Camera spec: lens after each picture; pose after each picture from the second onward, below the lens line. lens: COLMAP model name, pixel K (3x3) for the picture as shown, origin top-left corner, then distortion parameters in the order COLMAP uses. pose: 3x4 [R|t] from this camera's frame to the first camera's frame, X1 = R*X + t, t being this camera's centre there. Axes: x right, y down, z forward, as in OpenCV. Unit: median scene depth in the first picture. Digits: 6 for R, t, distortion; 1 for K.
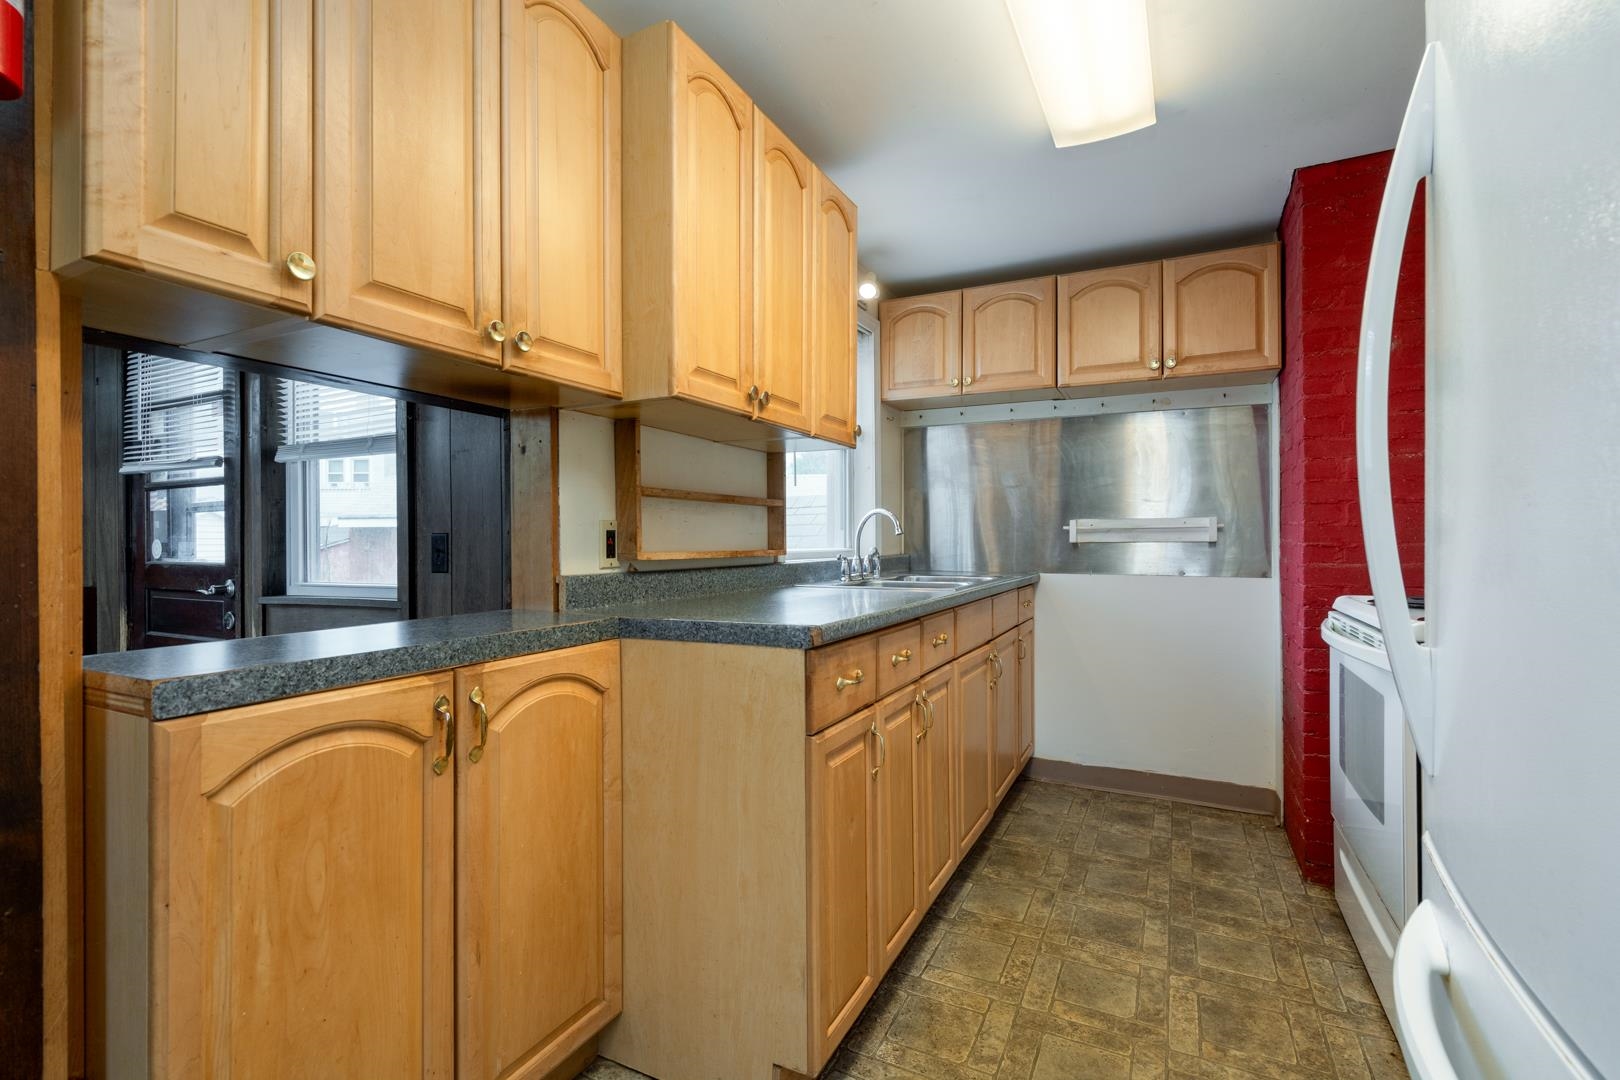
lens RADIAL K [[742.4, 0, 798.7], [0, 742.4, 536.1], [0, 0, 1]] dist [-0.000713, 0.000535]
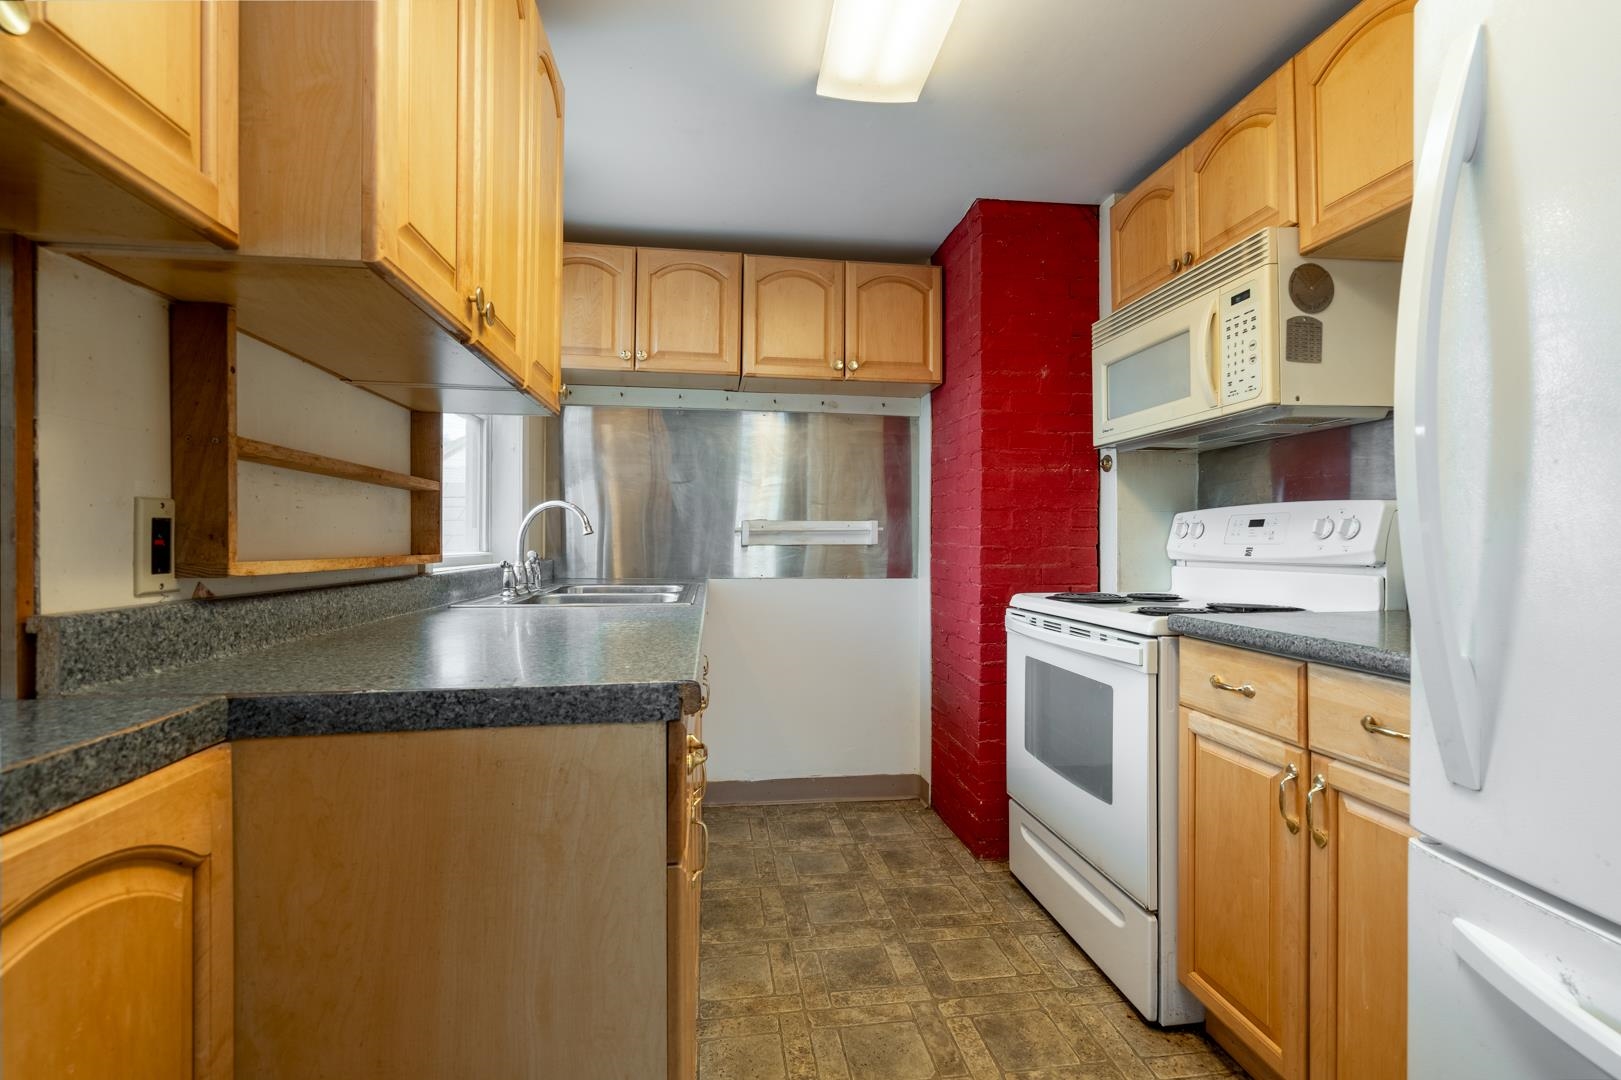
lens RADIAL K [[741.4, 0, 811.3], [0, 741.4, 536.5], [0, 0, 1]] dist [-0.003033, 0.000051]
pose [[0.814599, 0.008208, 0.579967, -0.147645], [-0.006013, 0.999966, -0.005706, 0.003730], [-0.579994, 0.001160, 0.814620, 0.269543]]
